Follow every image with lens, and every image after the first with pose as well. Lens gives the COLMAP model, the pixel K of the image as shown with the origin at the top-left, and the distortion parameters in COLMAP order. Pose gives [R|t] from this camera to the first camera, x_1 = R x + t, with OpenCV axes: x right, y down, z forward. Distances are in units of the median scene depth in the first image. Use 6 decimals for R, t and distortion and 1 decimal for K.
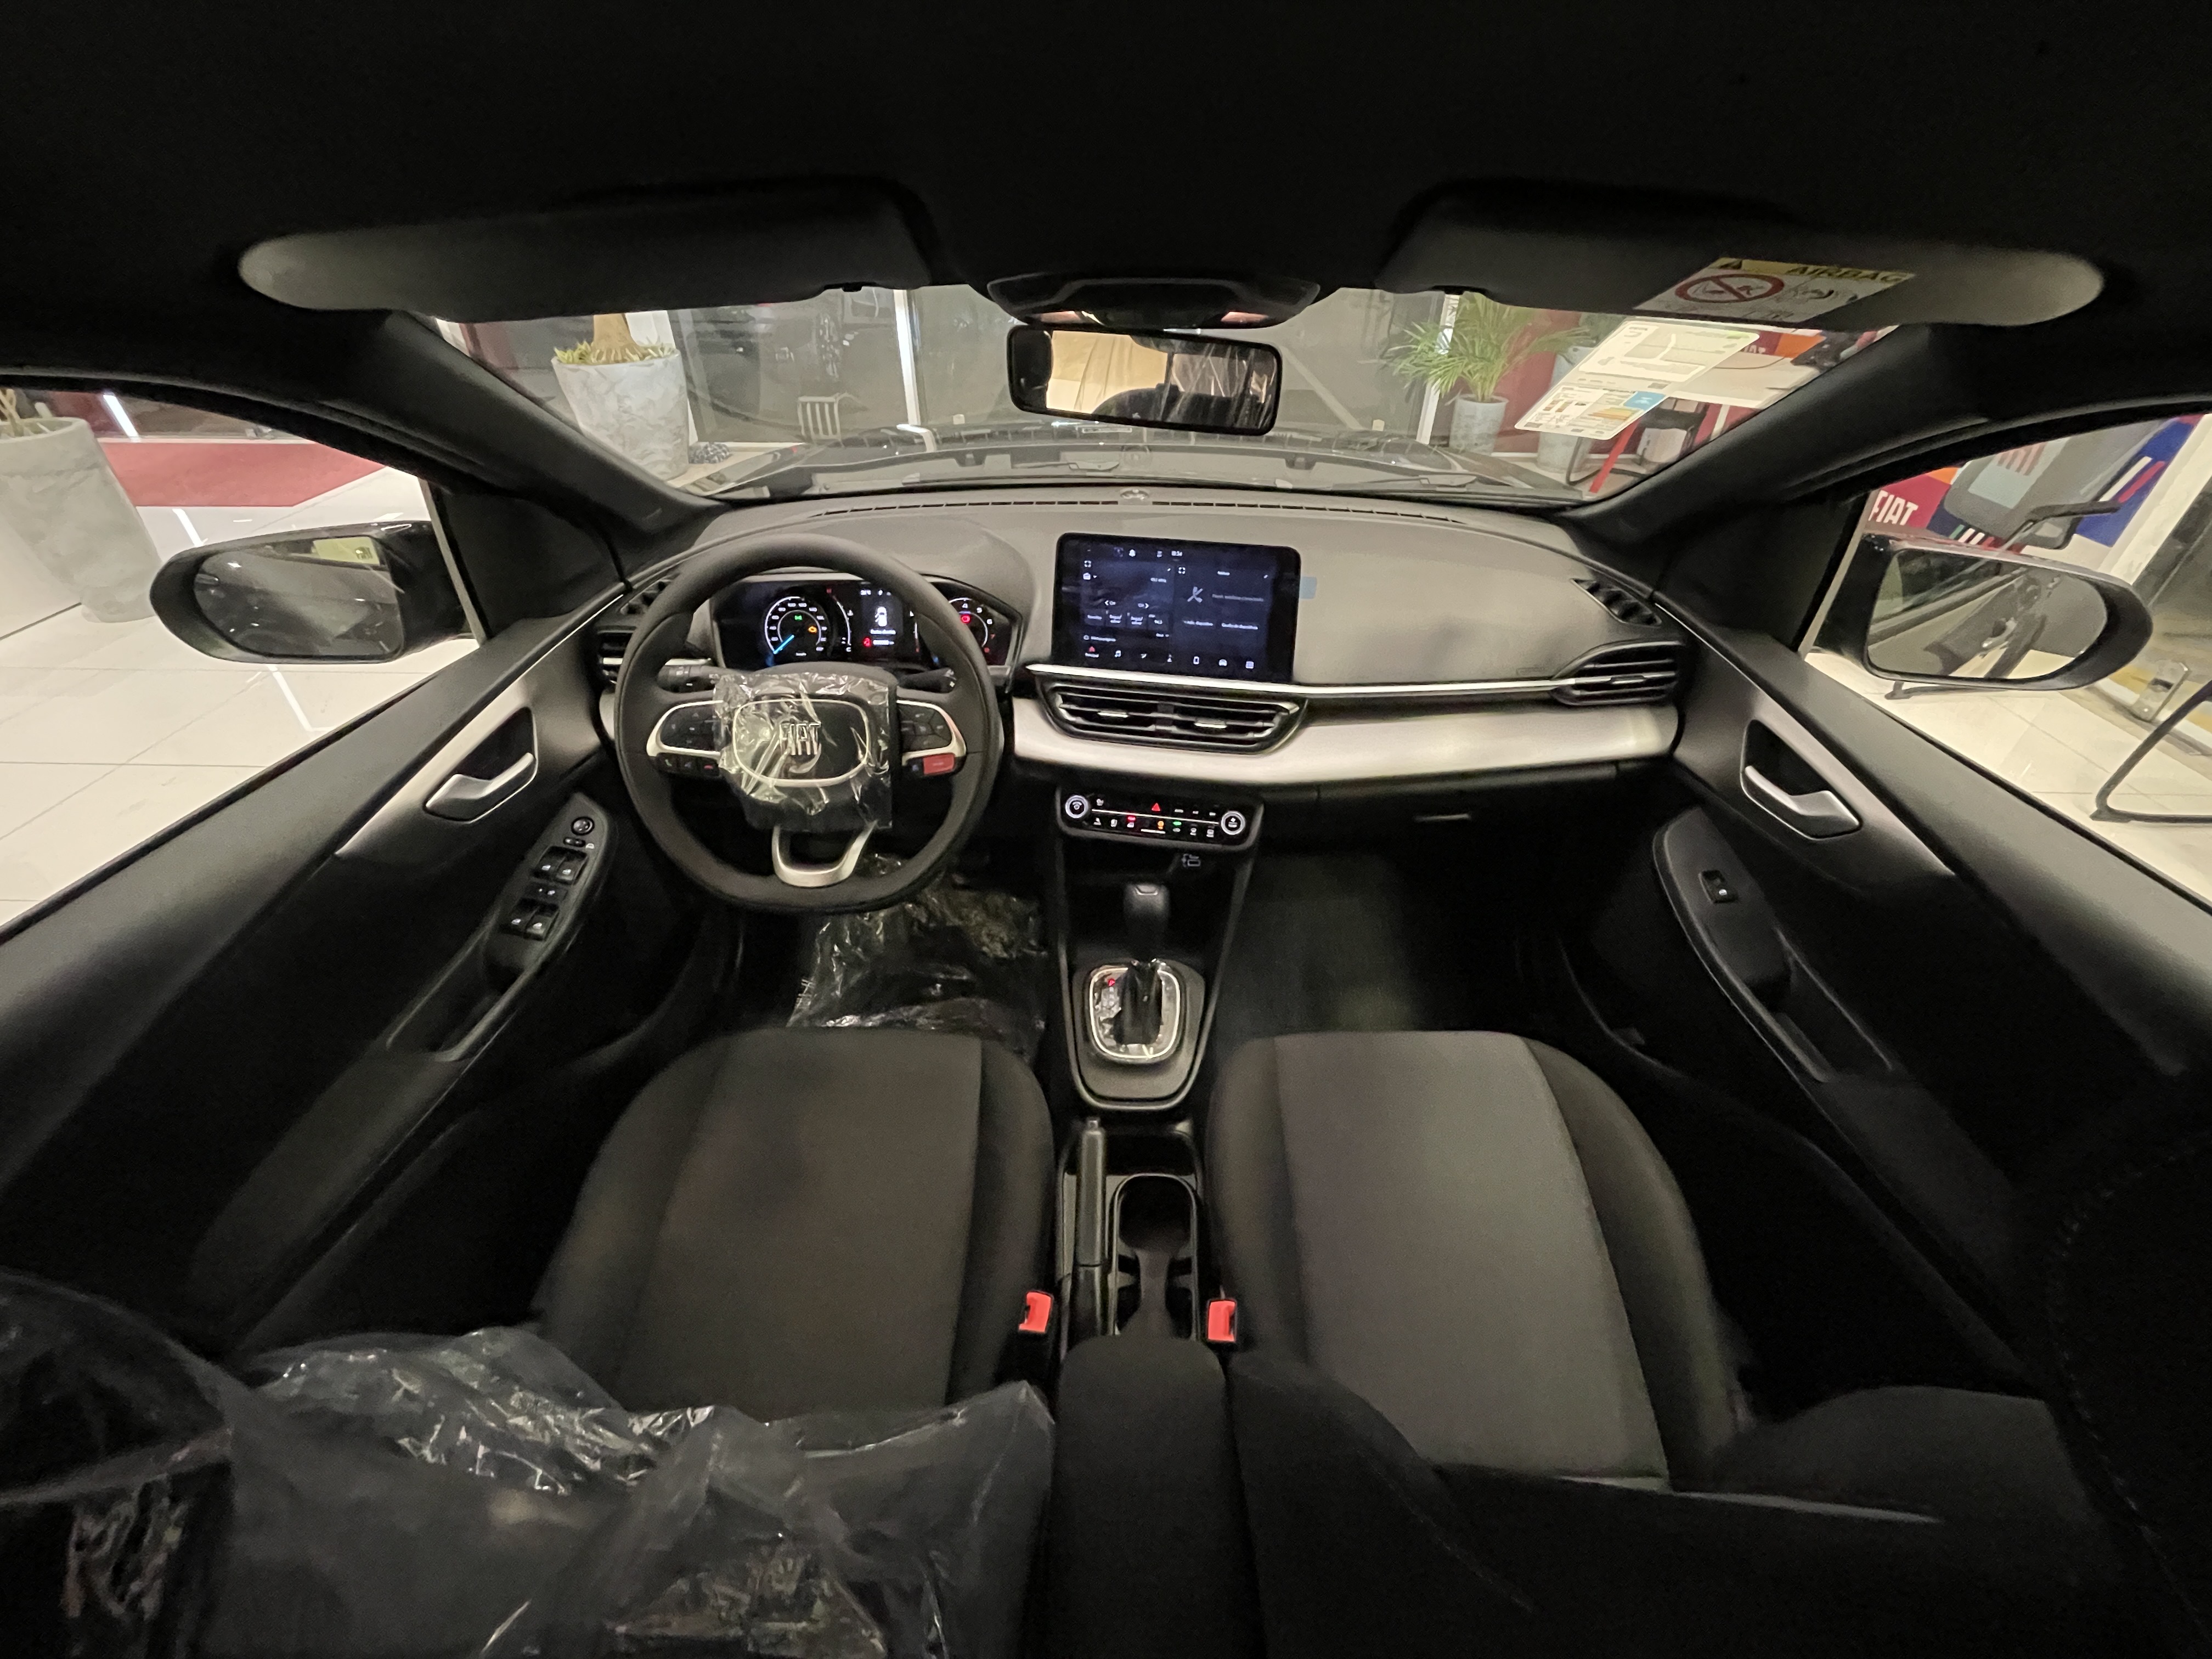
lens RADIAL K [[874.5, 0, 1099.3], [0, 874.5, 837.1], [0, 0, 1]] dist [-0.006789, 0.001292]
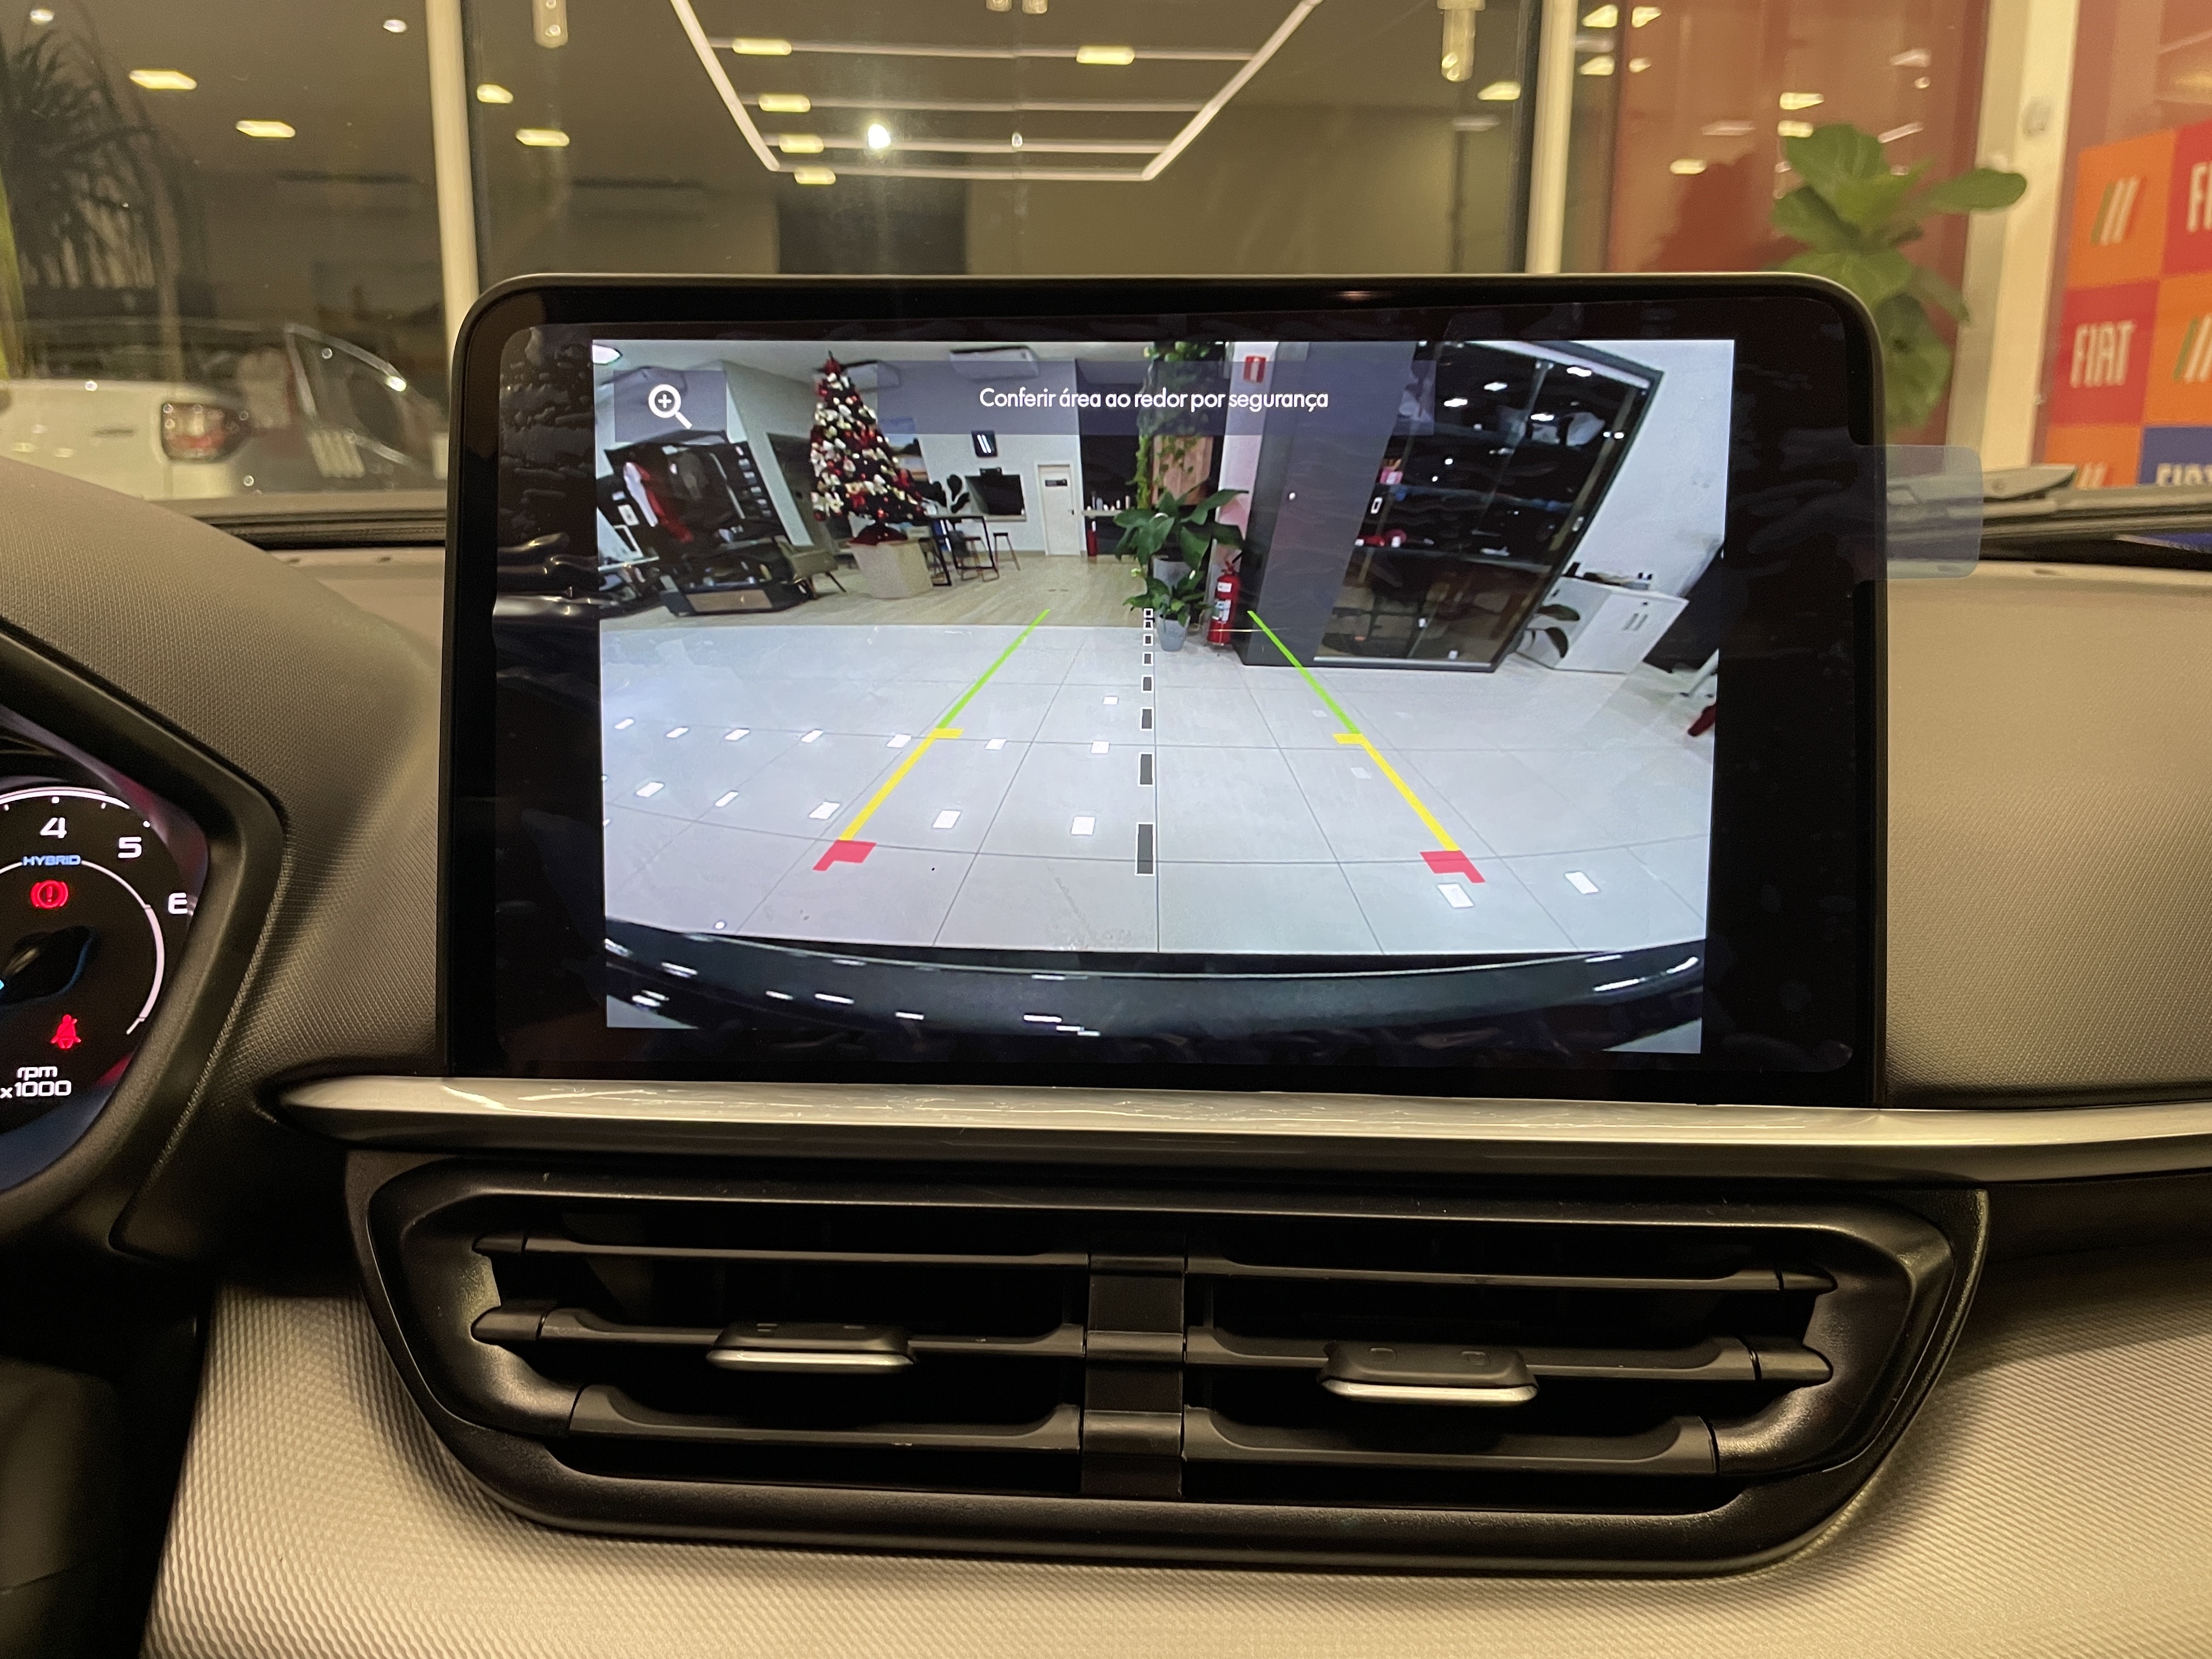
lens RADIAL K [[1686.9, 0, 1110.3], [0, 1686.9, 849.6], [0, 0, 1]] dist [0.081964, -0.109152]
pose [[0.993328, -0.028595, 0.111725, 0.038158], [0.072046, 0.910334, -0.407555, -0.094575], [-0.090053, 0.412885, 0.906320, 0.680084]]
